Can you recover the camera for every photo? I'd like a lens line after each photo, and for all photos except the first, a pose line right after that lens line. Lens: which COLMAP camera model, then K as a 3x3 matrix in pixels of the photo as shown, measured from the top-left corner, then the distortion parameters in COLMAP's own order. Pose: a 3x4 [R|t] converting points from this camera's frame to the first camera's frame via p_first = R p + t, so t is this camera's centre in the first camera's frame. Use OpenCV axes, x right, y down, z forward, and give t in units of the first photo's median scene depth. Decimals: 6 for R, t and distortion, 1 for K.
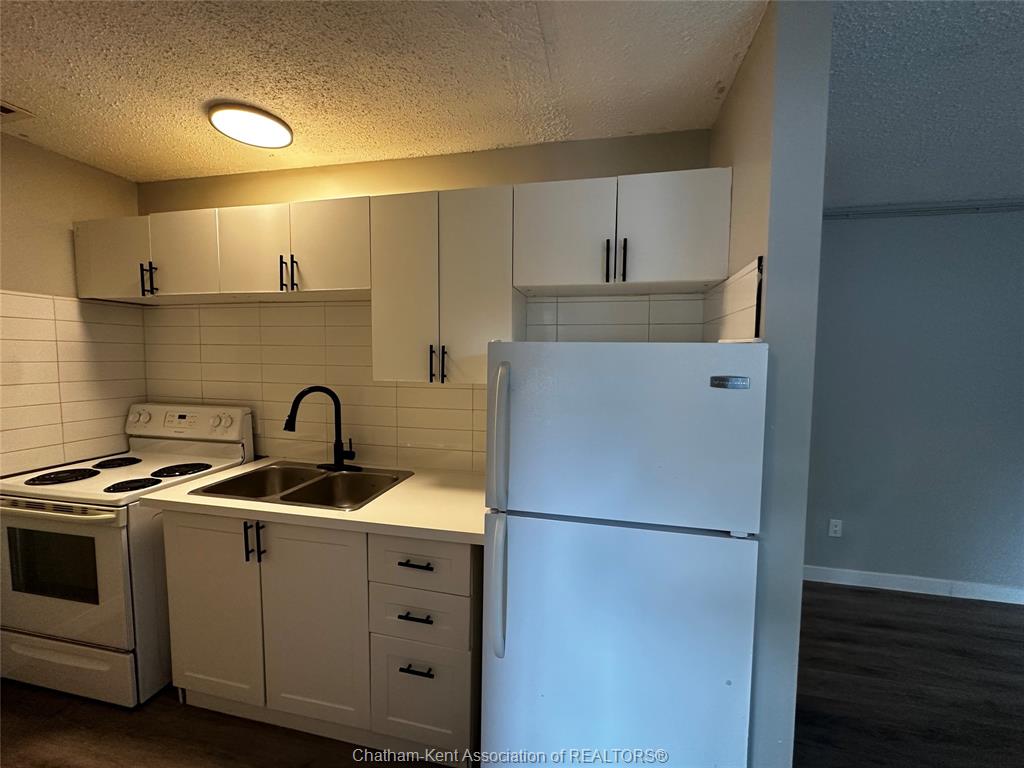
lens RADIAL K [[408.7, 0, 512.0], [0, 408.7, 384.0], [0, 0, 1]] dist [0.001969, 0.000082]
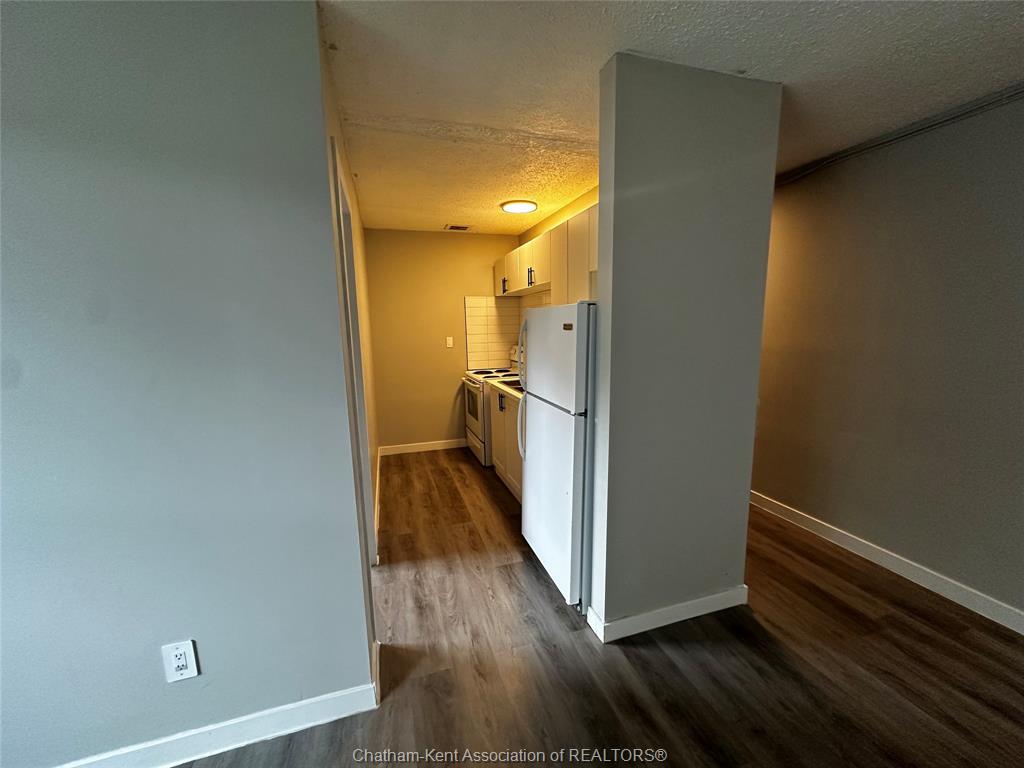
lens RADIAL K [[408.7, 0, 512.0], [0, 408.7, 384.0], [0, 0, 1]] dist [0.001969, 0.000082]
pose [[0.511983, 0.107074, -0.852296, 1.071419], [-0.037582, 0.994043, 0.102306, 0.039274], [0.858173, -0.020348, 0.512957, -0.090462]]
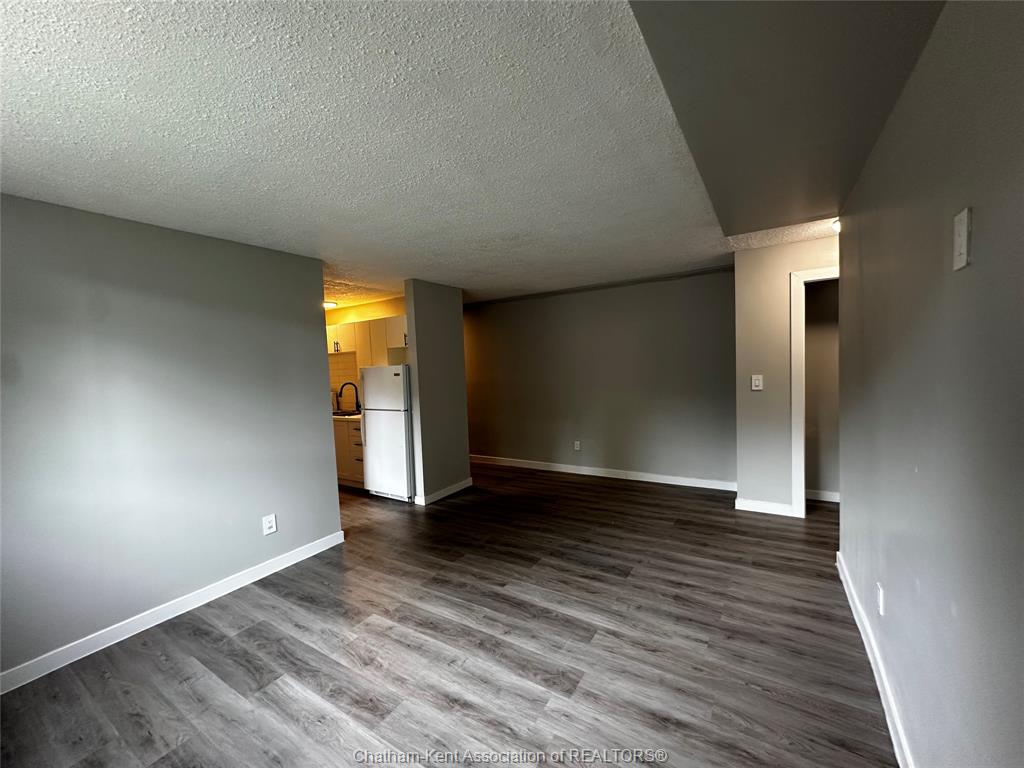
lens RADIAL K [[408.7, 0, 512.0], [0, 408.7, 384.0], [0, 0, 1]] dist [0.001969, 0.000082]
pose [[0.939895, -0.040452, -0.339060, 1.694175], [0.034585, 0.999129, -0.023331, 0.128506], [0.339709, 0.010202, 0.940475, -1.434526]]
